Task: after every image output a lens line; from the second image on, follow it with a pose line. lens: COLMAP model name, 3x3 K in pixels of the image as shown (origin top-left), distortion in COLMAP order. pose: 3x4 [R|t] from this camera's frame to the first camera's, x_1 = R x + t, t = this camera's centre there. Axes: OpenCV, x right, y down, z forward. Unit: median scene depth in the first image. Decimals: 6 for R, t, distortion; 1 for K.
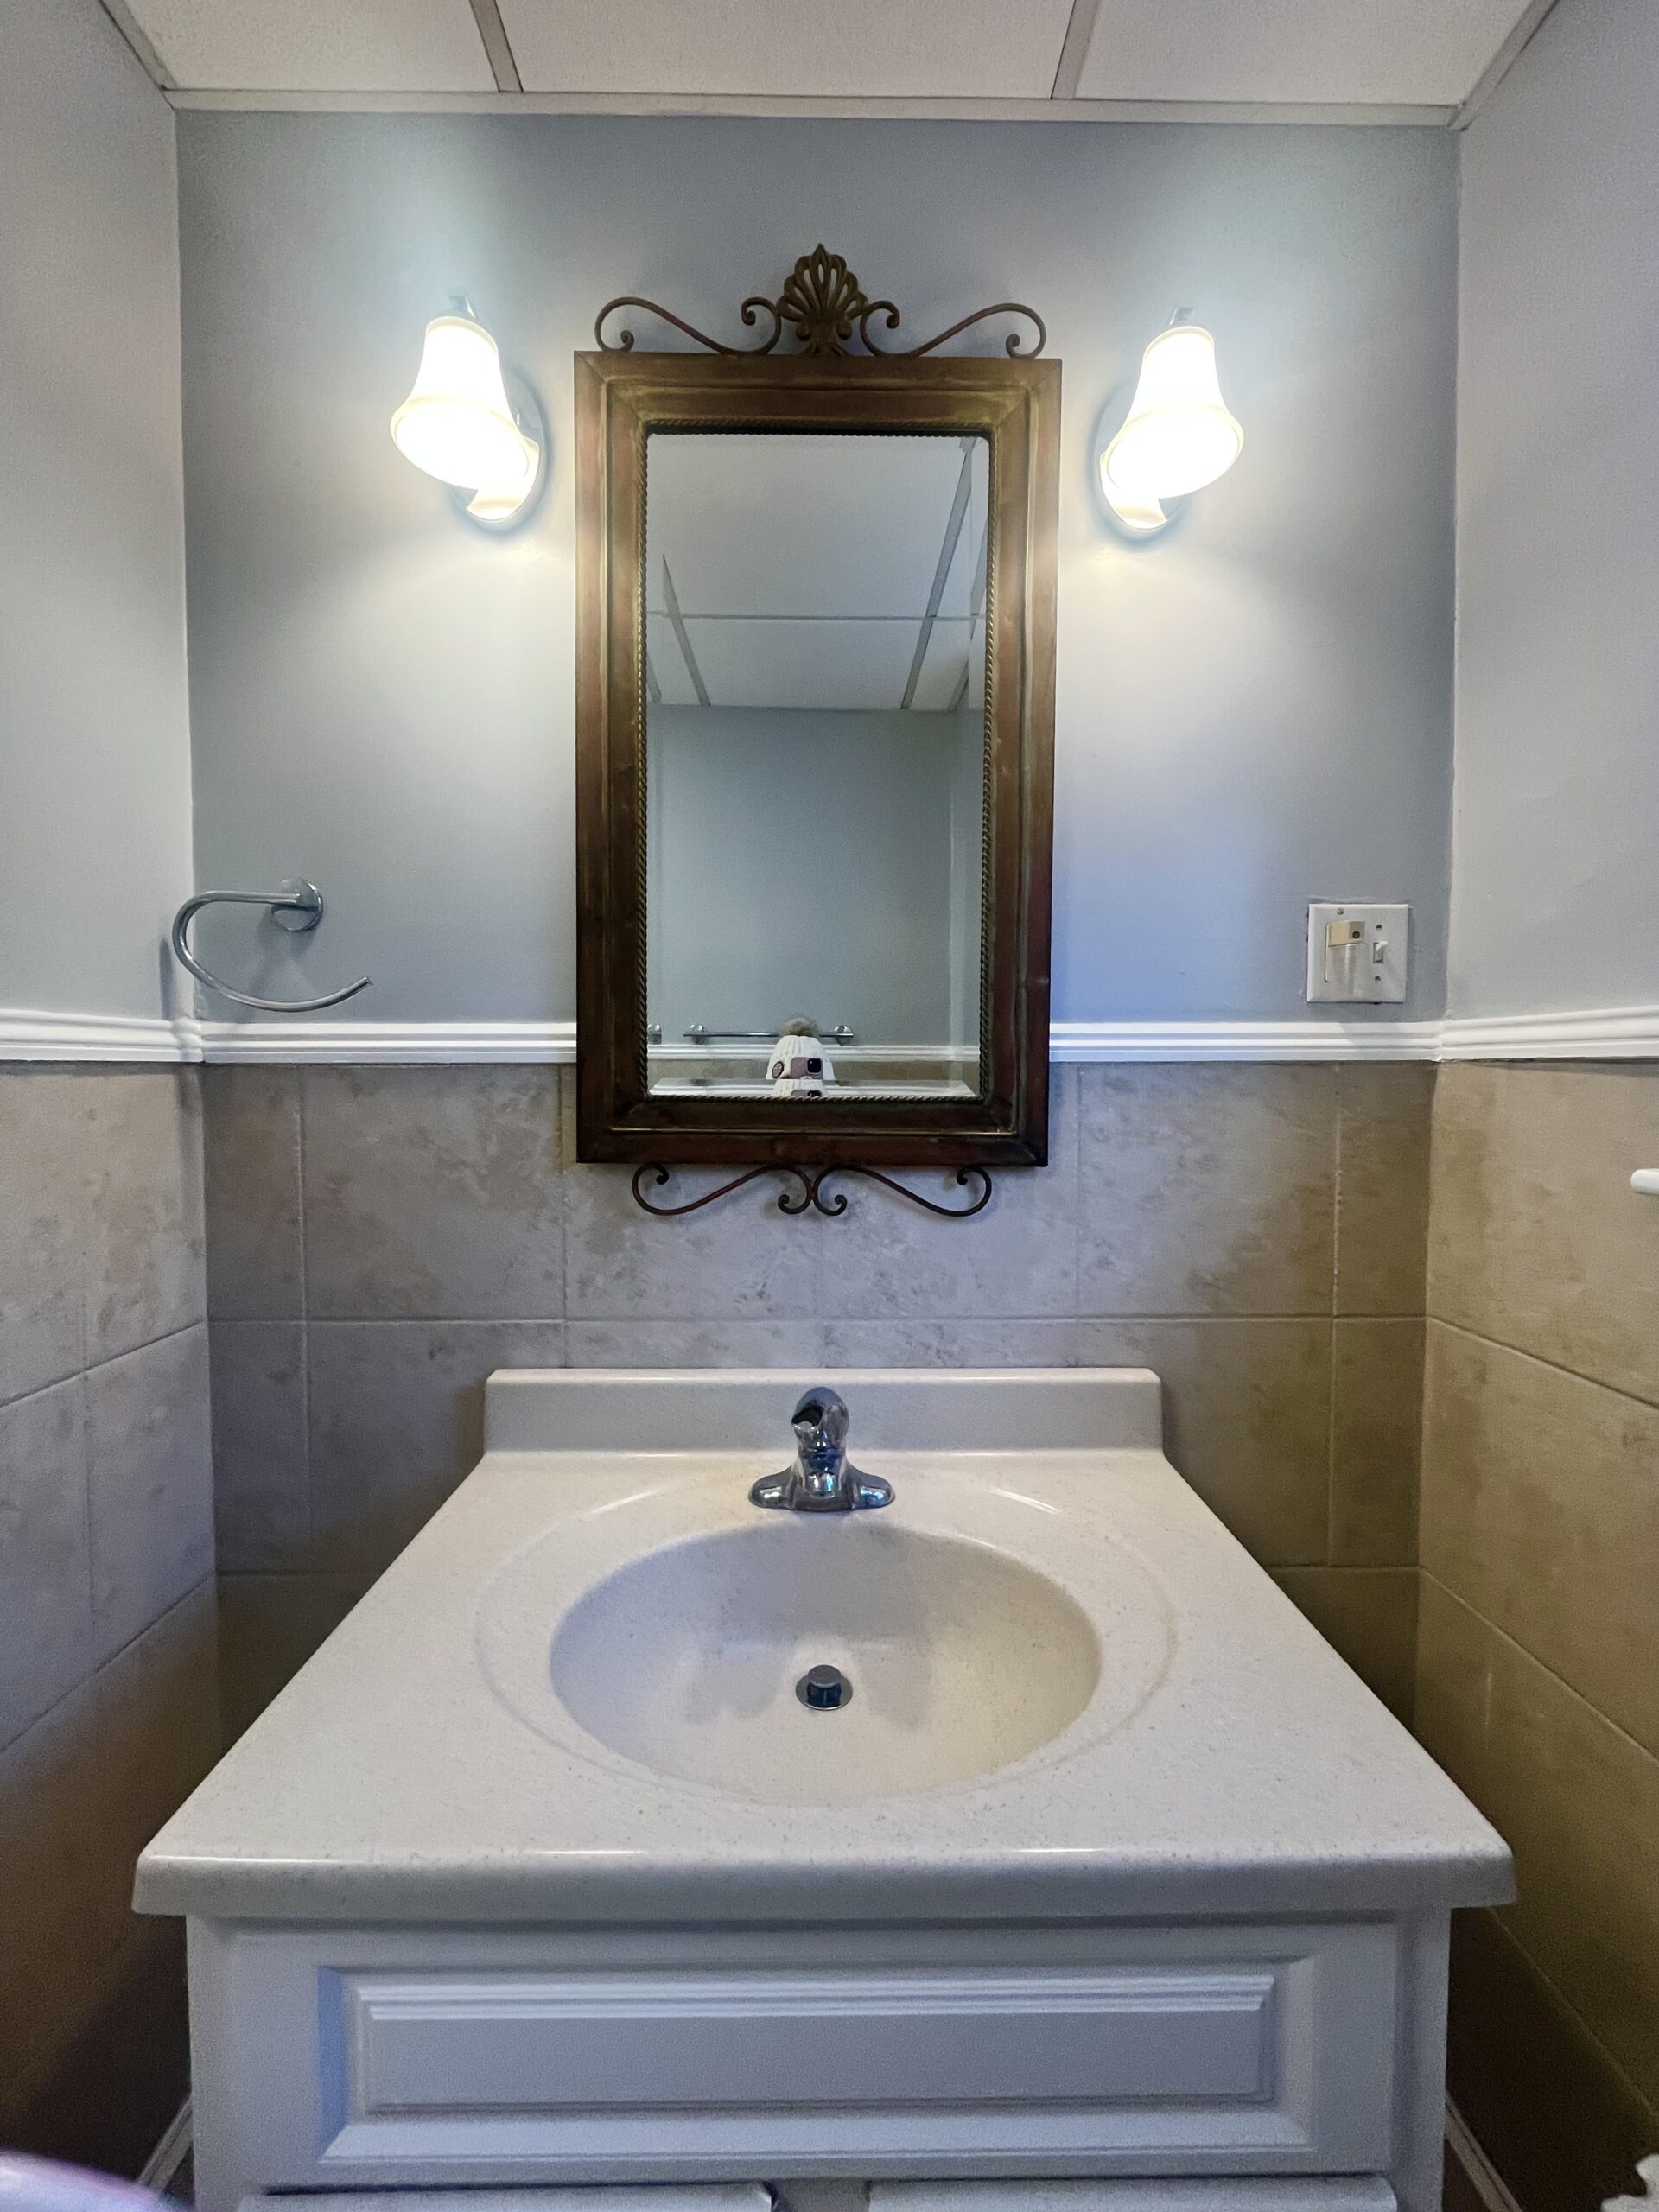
lens RADIAL K [[896.5, 0, 829.5], [0, 896.5, 1106.0], [0, 0, 1]] dist [0.011497, 0.000061]
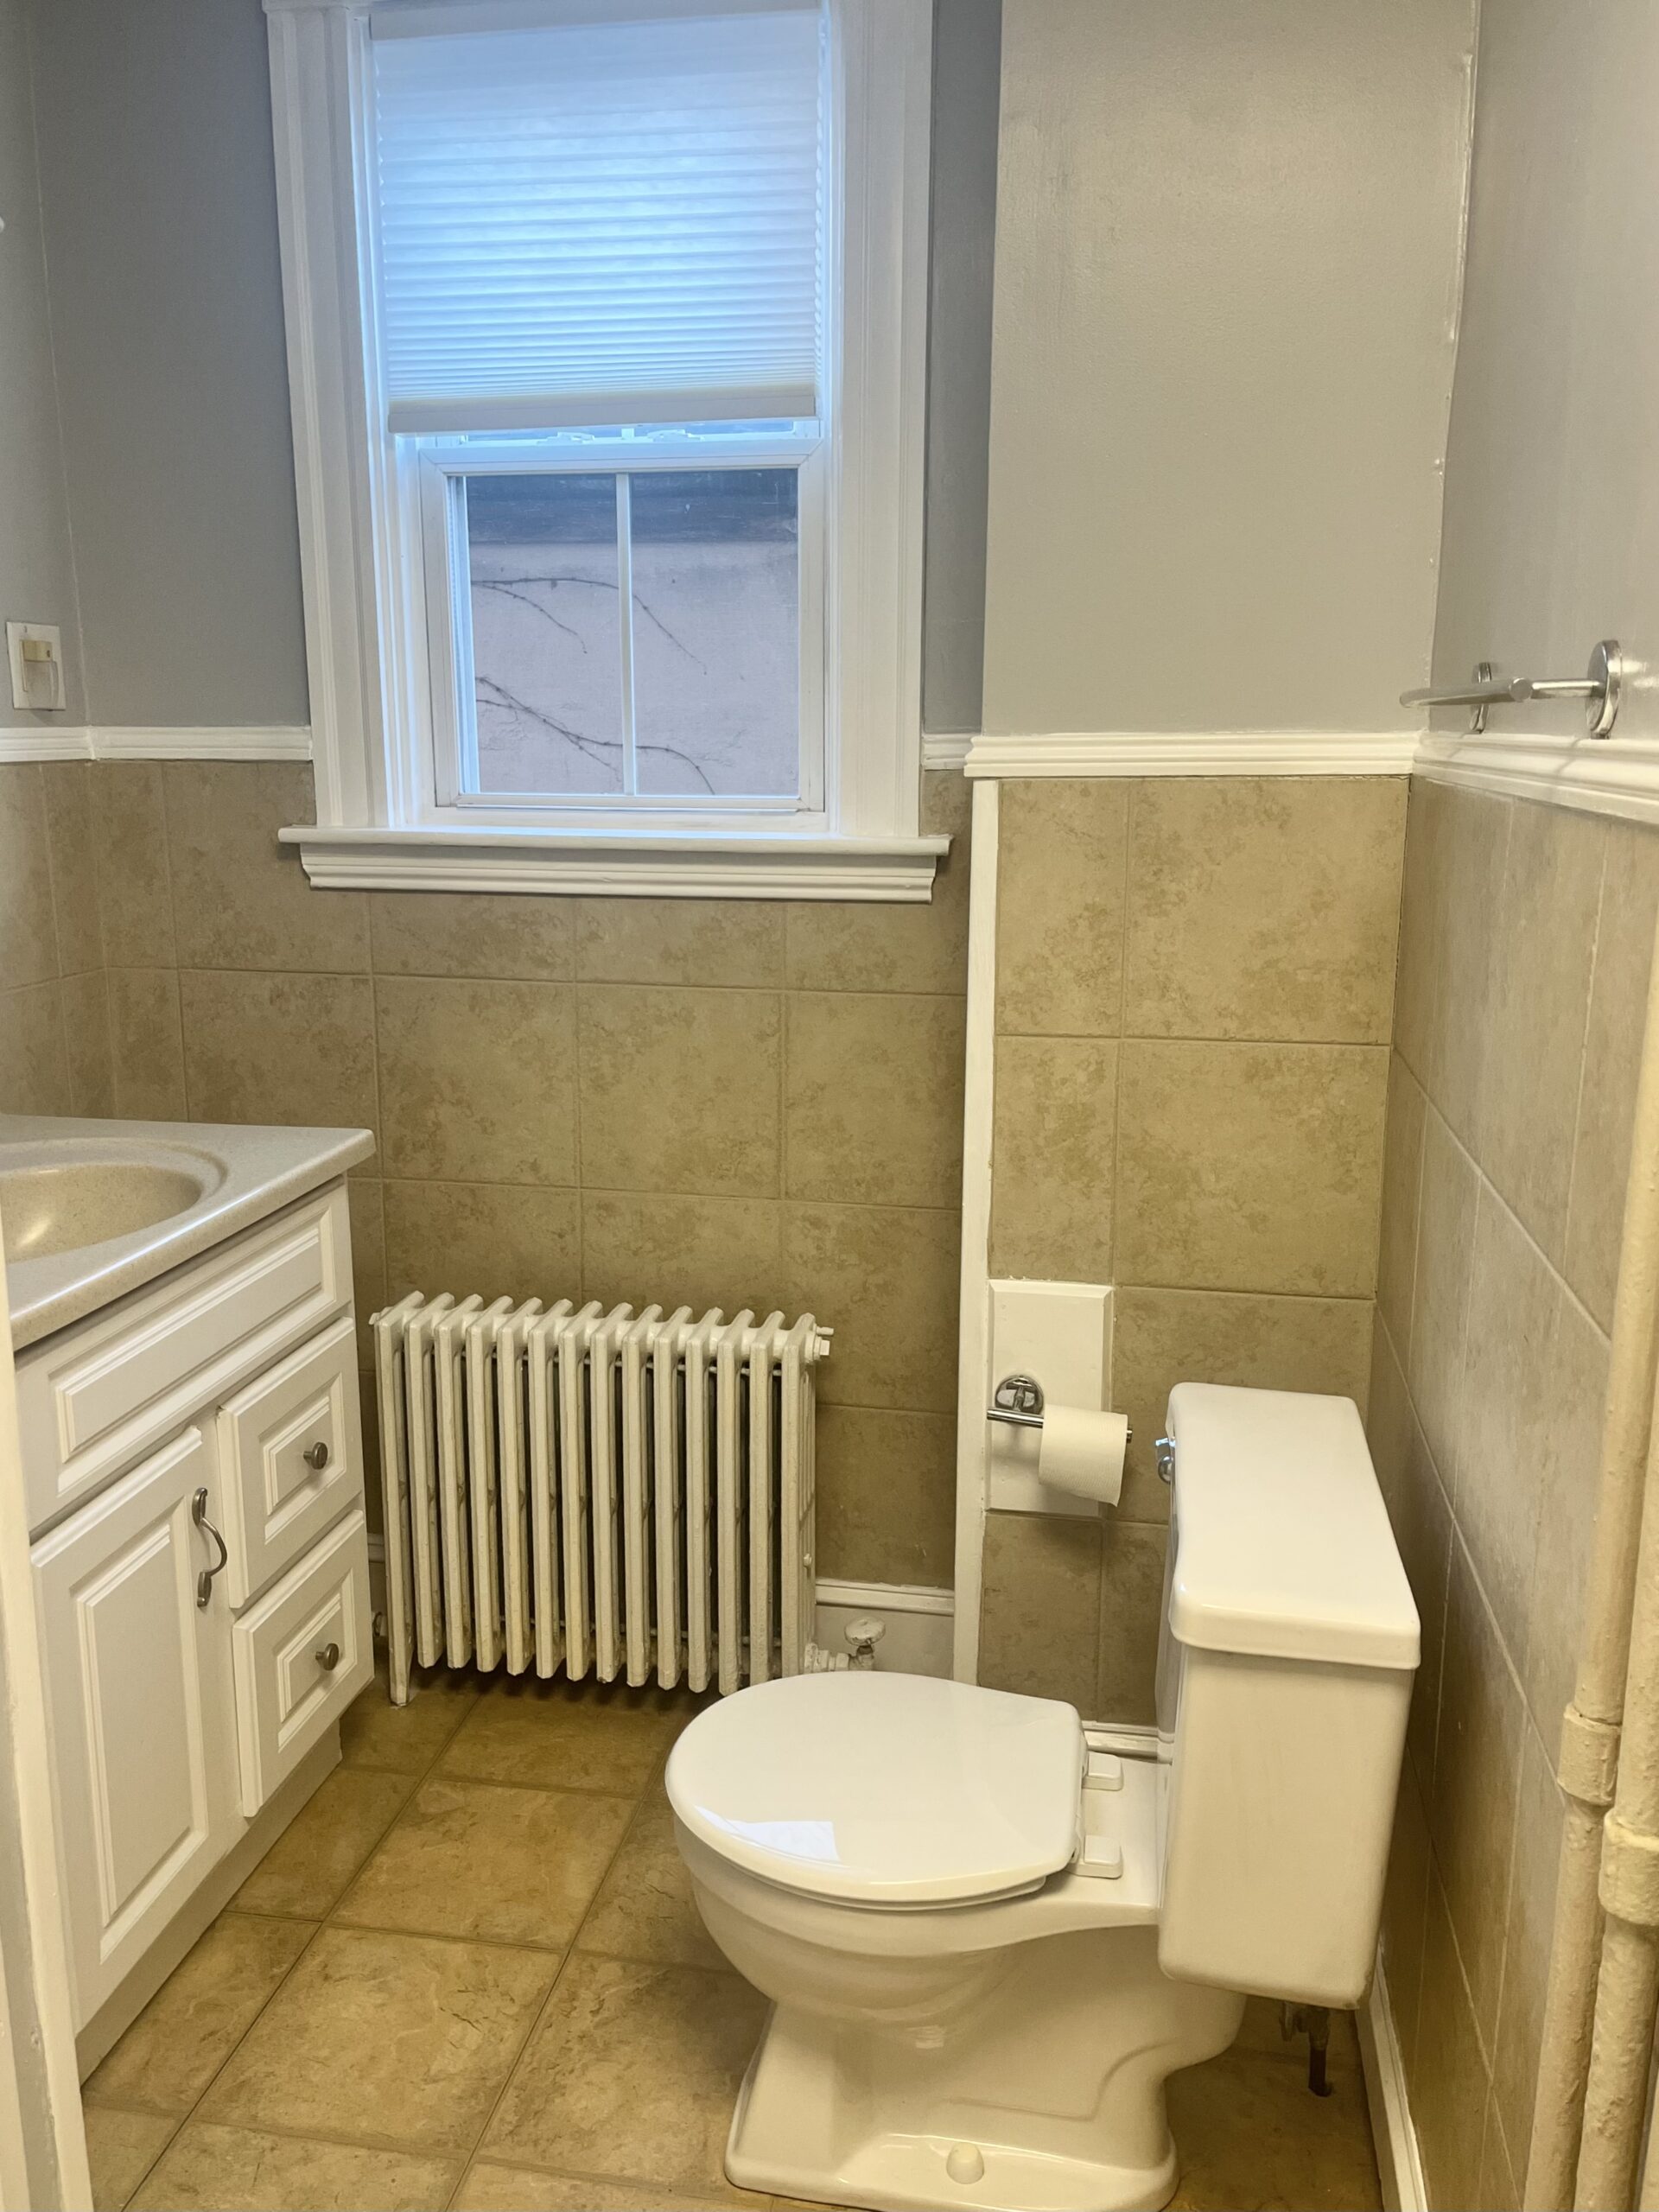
lens RADIAL K [[1641.4, 0, 829.5], [0, 1641.4, 1106.0], [0, 0, 1]] dist [0.082468, -0.130726]
pose [[0.193116, -0.223632, 0.955351, -1.537915], [0.042521, 0.974672, 0.219559, -0.045980], [-0.980254, -0.001778, 0.197734, -0.483258]]
